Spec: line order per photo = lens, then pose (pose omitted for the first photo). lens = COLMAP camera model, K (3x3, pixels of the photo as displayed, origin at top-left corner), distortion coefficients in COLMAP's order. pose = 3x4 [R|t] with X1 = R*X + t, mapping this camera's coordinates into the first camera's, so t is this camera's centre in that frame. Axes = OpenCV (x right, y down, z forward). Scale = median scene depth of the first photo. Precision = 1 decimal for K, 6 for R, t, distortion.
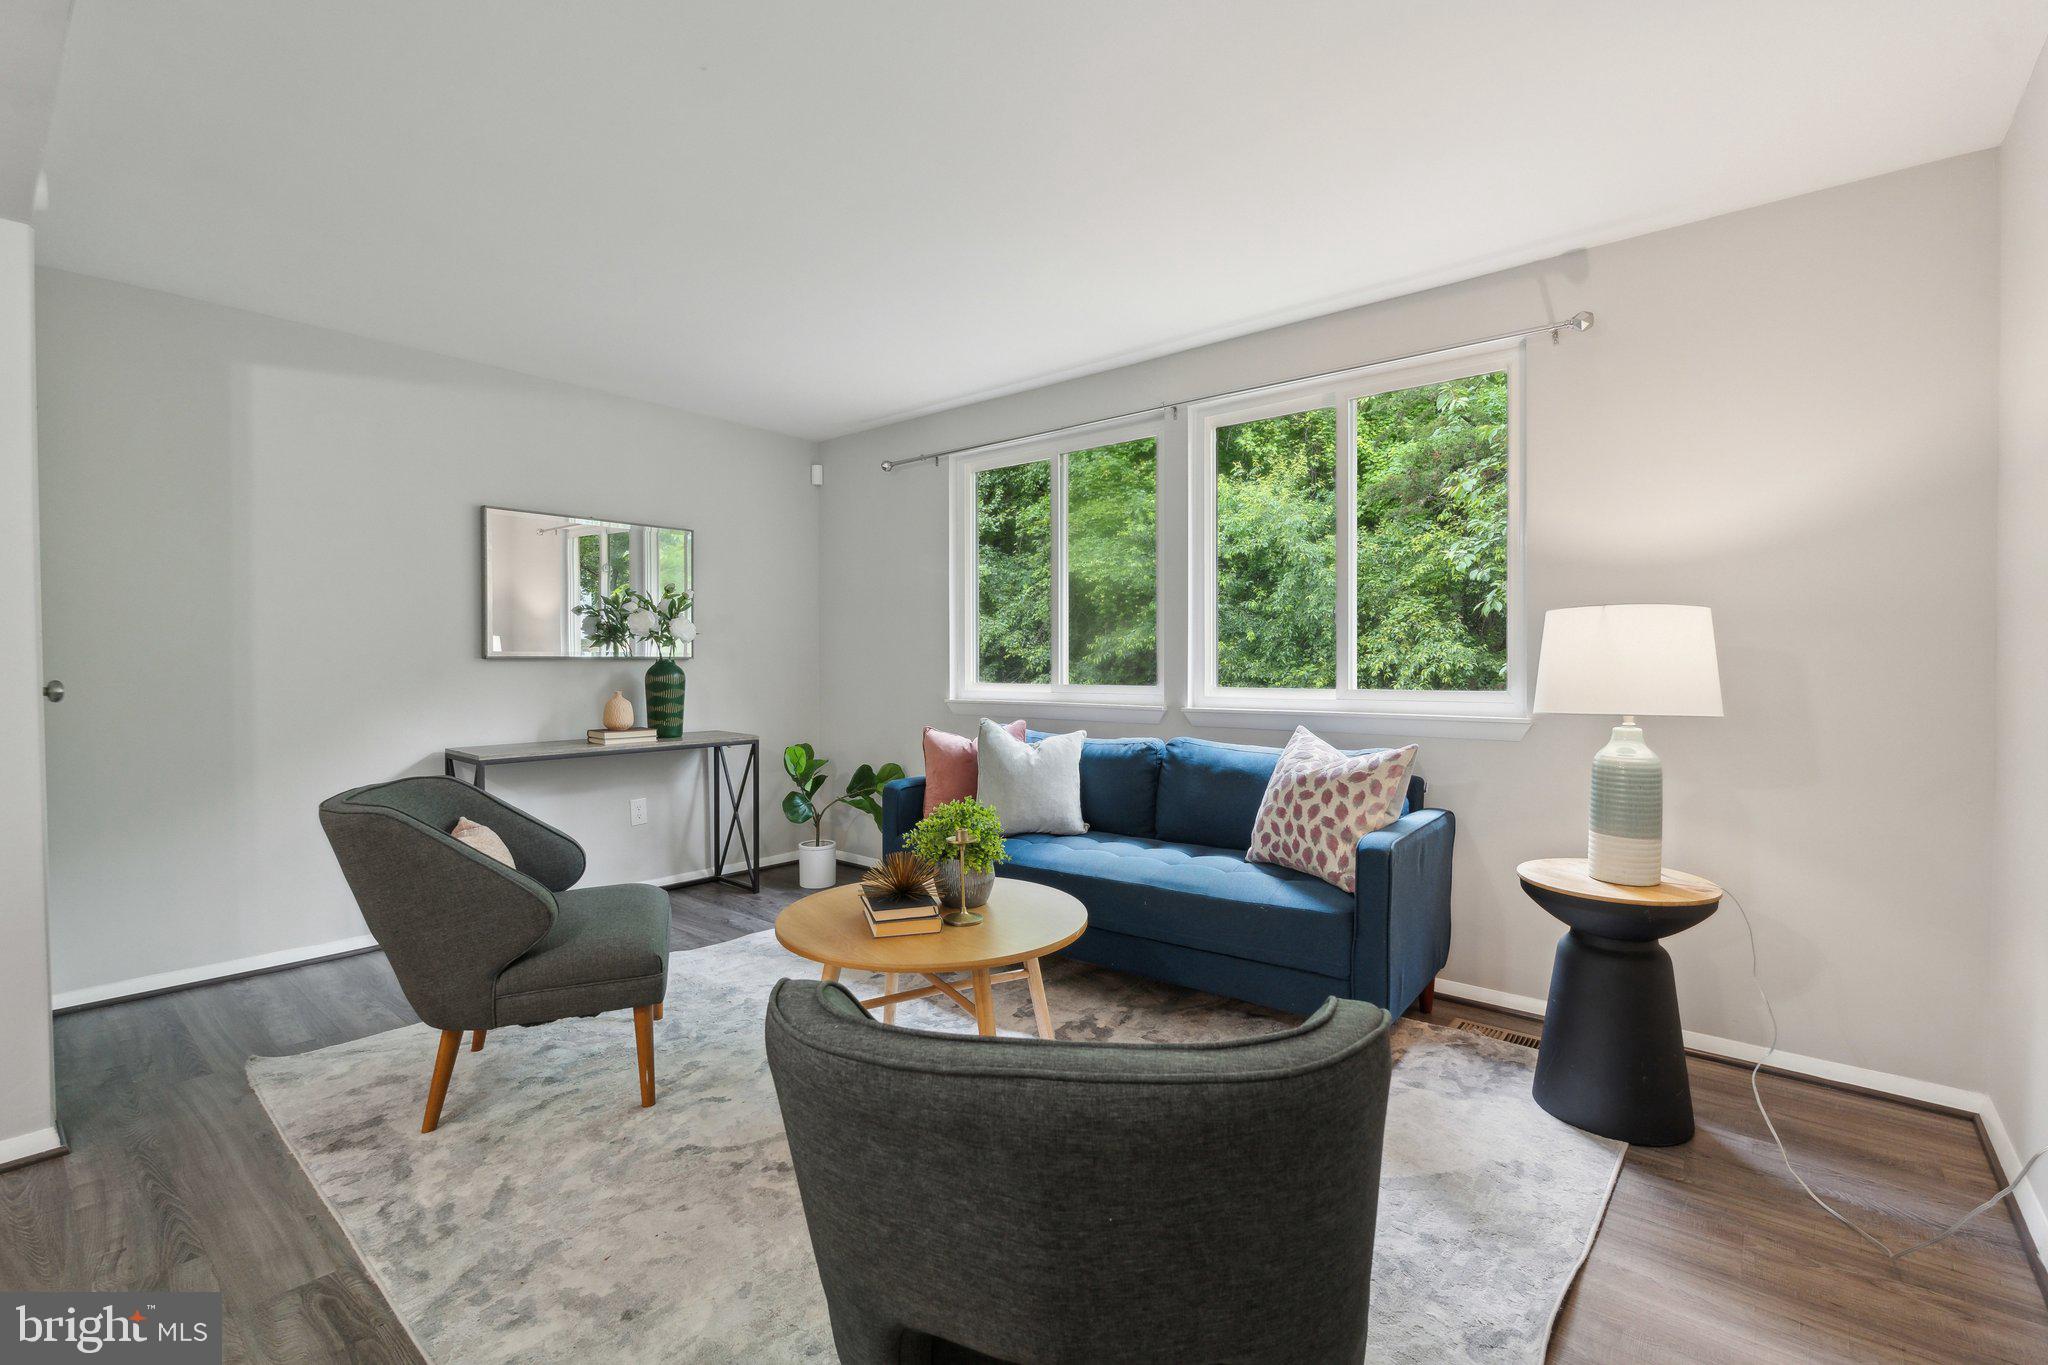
lens RADIAL K [[911.6, 0, 1039.4], [0, 911.6, 677.1], [0, 0, 1]] dist [-0.005215, 0.001692]
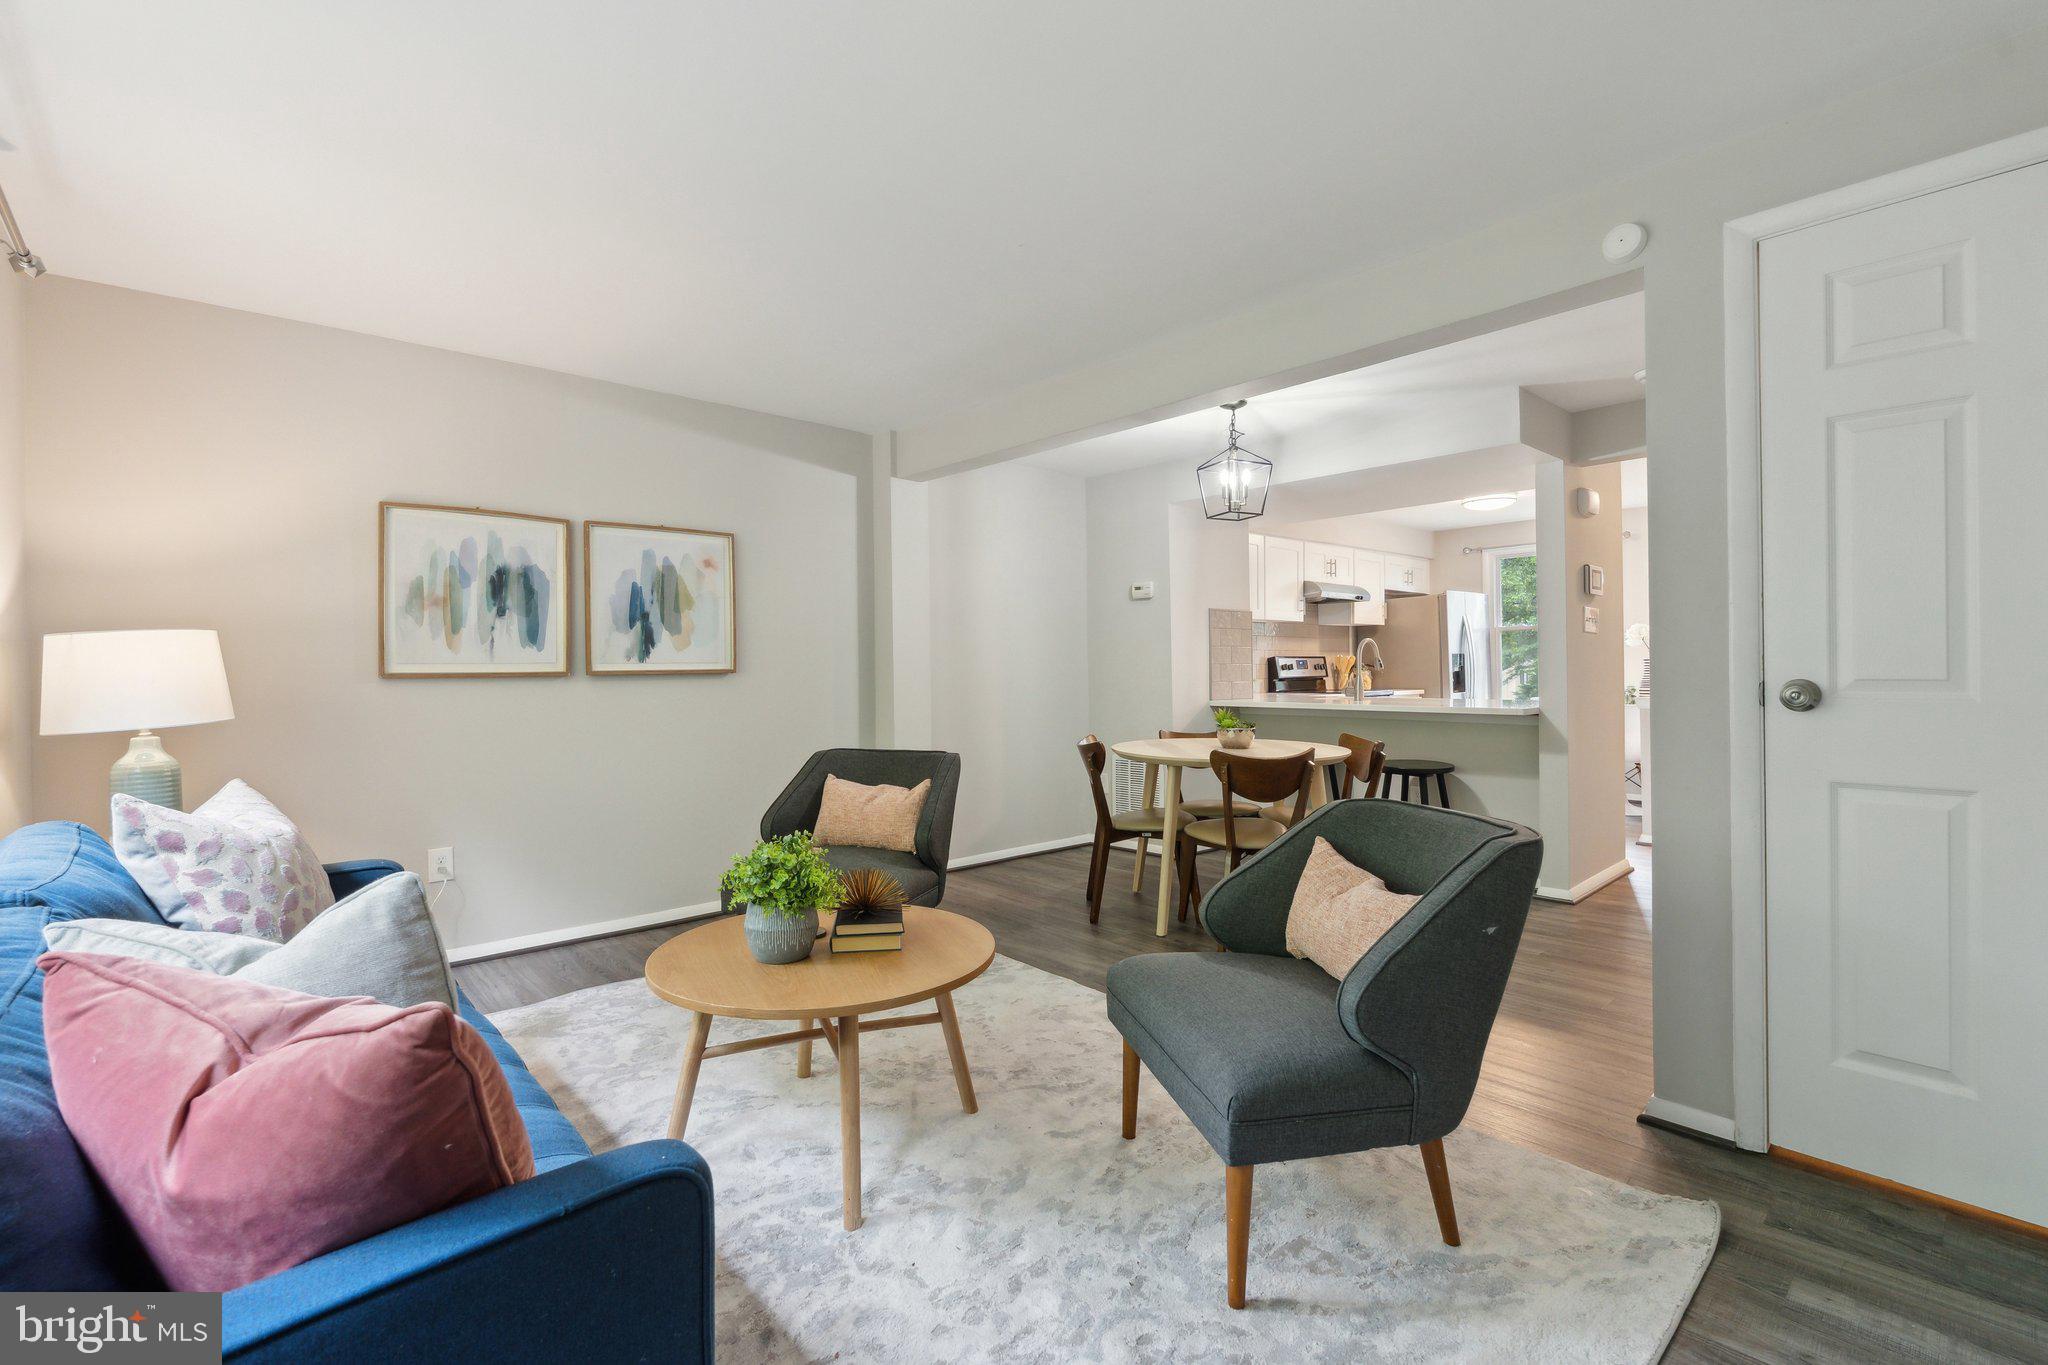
lens RADIAL K [[911.6, 0, 1017.9], [0, 911.6, 671.4], [0, 0, 1]] dist [-0.005215, 0.001692]
pose [[-0.988469, 0.006670, 0.151277, -0.406366], [0.010474, 0.999648, 0.024367, -0.034541], [-0.151061, 0.025670, -0.988191, 1.641136]]
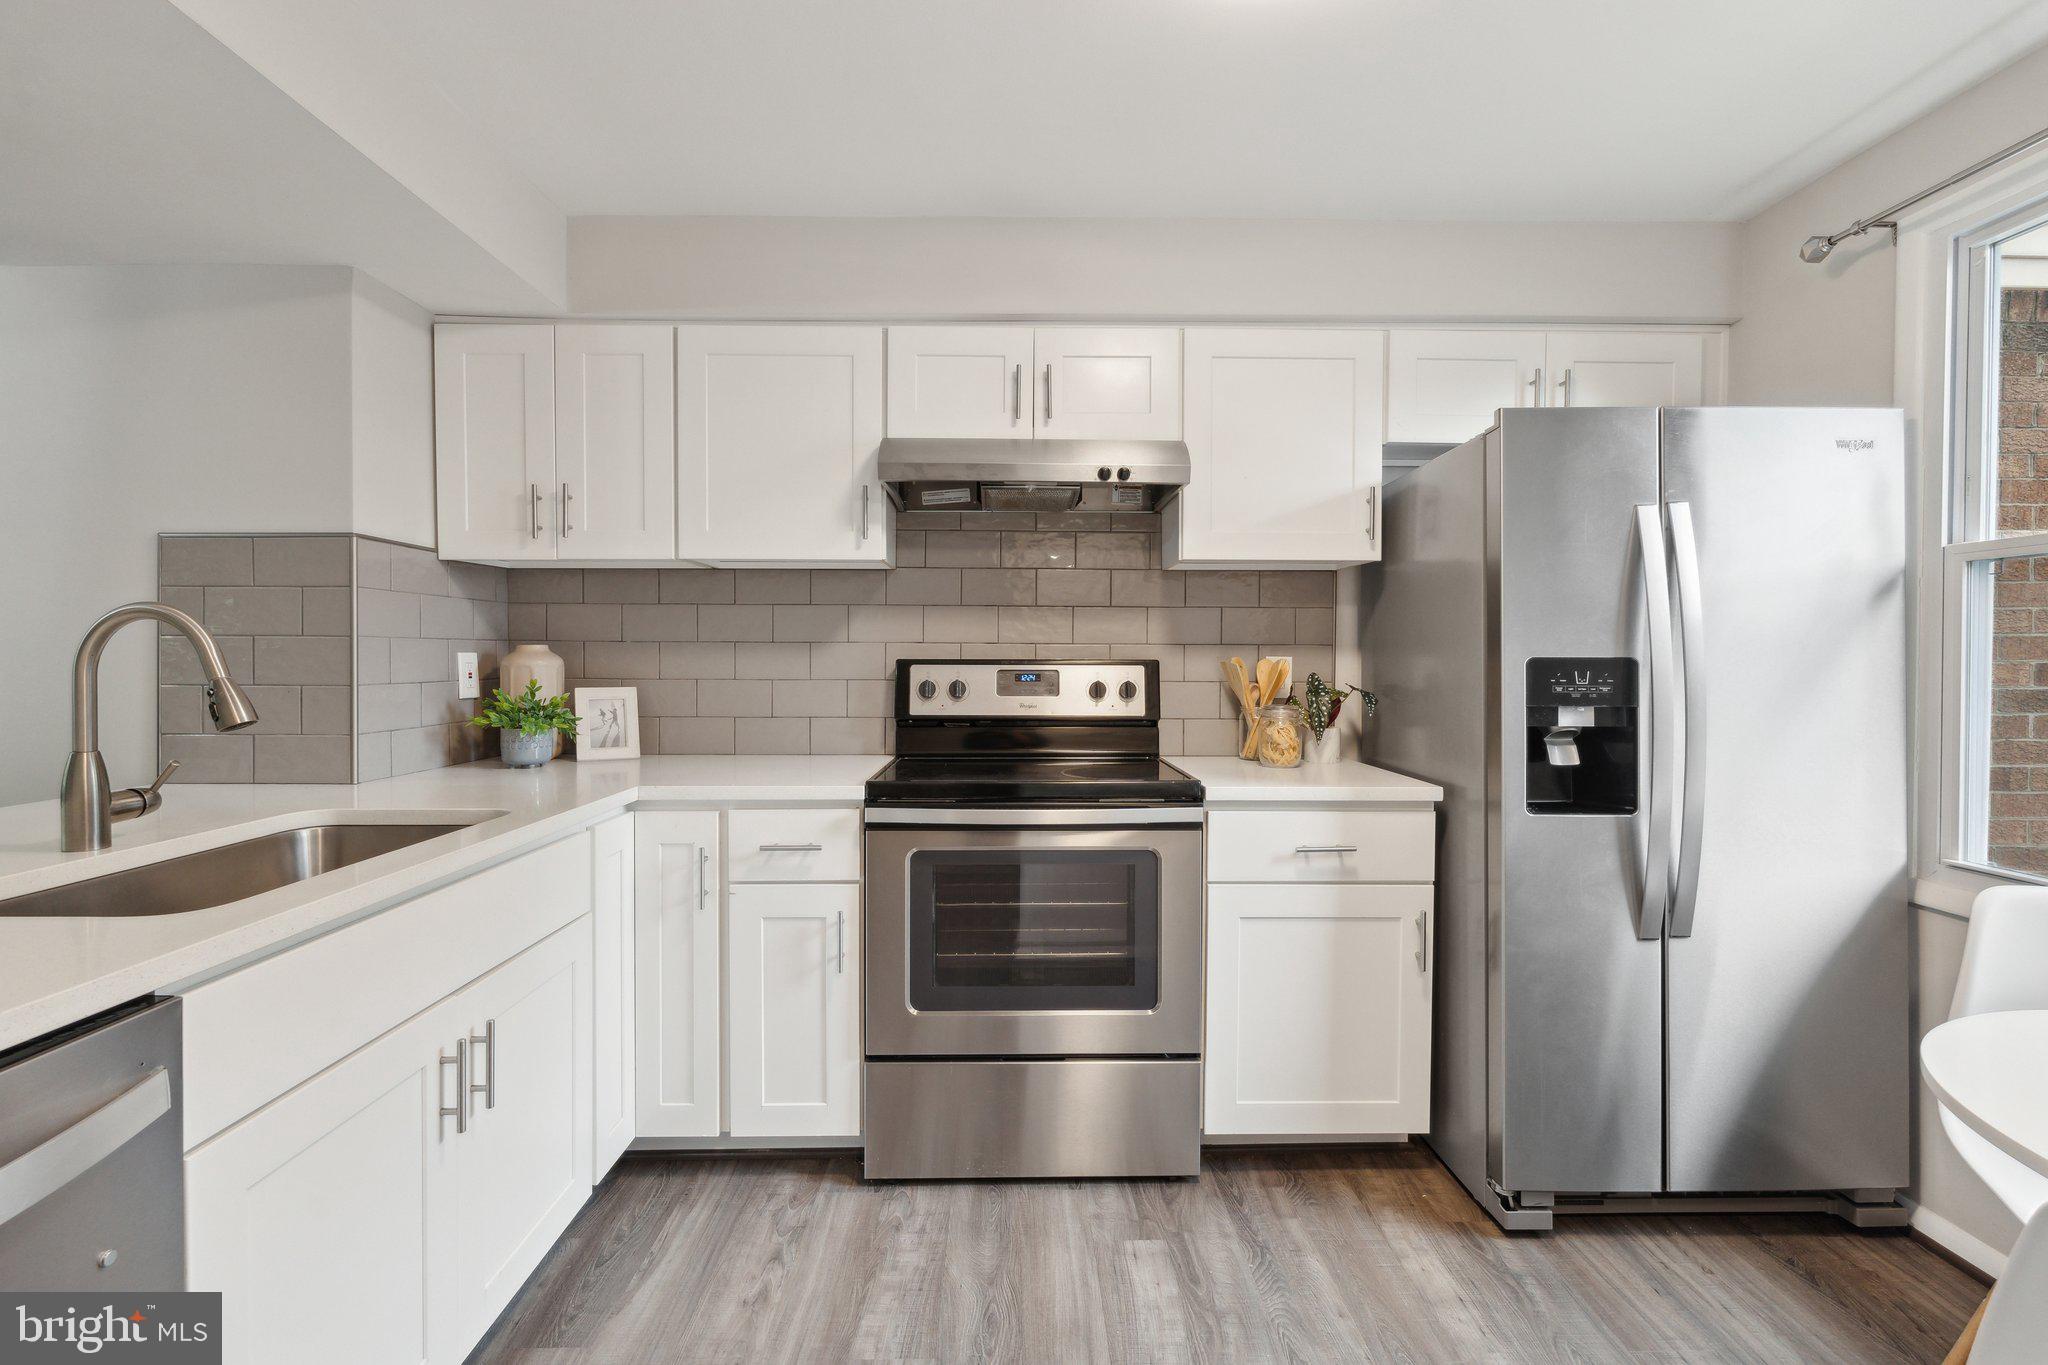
lens RADIAL K [[911.6, 0, 1031.2], [0, 911.6, 667.2], [0, 0, 1]] dist [-0.005215, 0.001692]
pose [[-0.648856, -0.018228, 0.760693, -1.564326], [0.010981, 0.999385, 0.033315, -0.028728], [-0.760832, 0.029969, -0.648257, -0.536849]]
